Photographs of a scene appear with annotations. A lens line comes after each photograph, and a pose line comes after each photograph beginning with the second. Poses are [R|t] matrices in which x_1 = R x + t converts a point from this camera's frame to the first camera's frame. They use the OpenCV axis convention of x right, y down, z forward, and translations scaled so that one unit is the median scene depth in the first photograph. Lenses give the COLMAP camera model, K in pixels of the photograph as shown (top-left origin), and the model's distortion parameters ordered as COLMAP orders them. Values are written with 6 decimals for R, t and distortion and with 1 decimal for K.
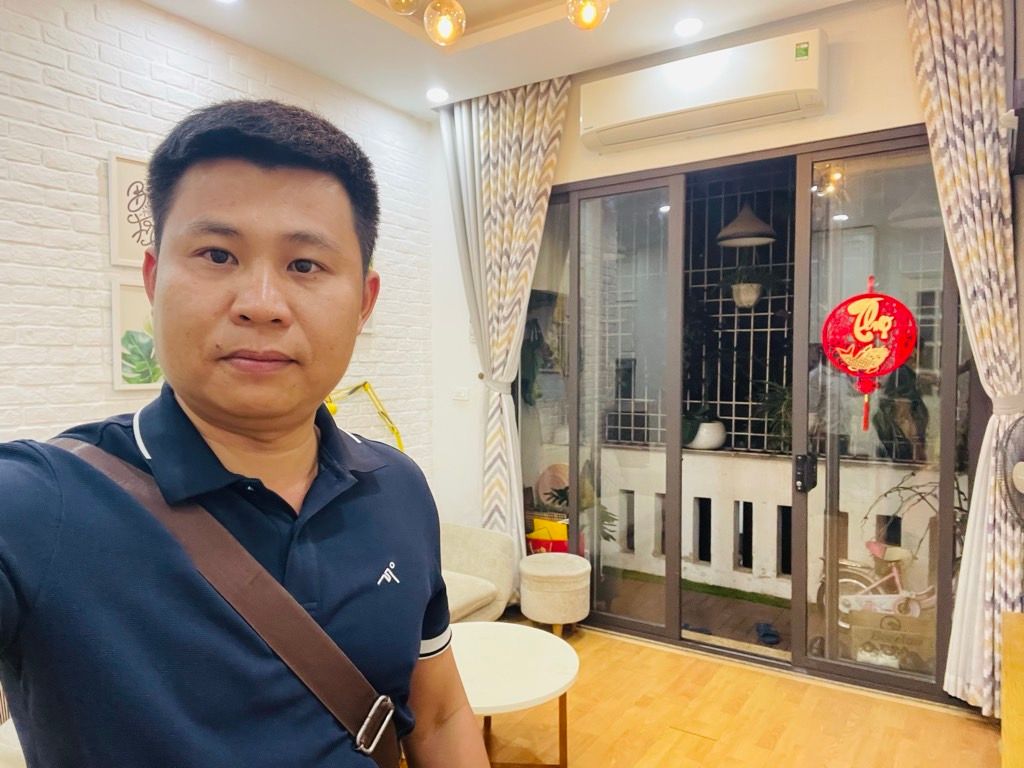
lens RADIAL K [[720.8, 0, 510.9], [0, 720.8, 397.8], [0, 0, 1]] dist [0.048009, -0.029864]
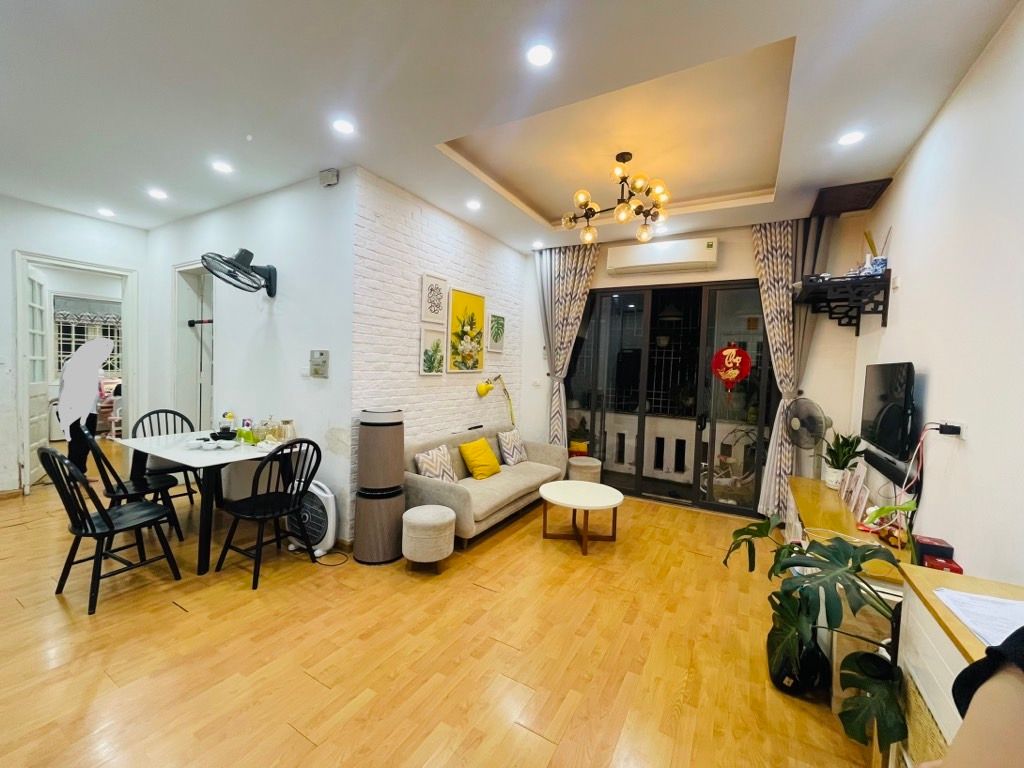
lens RADIAL K [[412.9, 0, 512.0], [0, 412.9, 384.0], [0, 0, 1]] dist [-0.001007, -0.000246]
pose [[0.996822, 0.038591, 0.069691, -0.276387], [-0.038186, 0.999245, -0.007140, 0.013055], [-0.069914, 0.004456, 0.997543, -0.257828]]
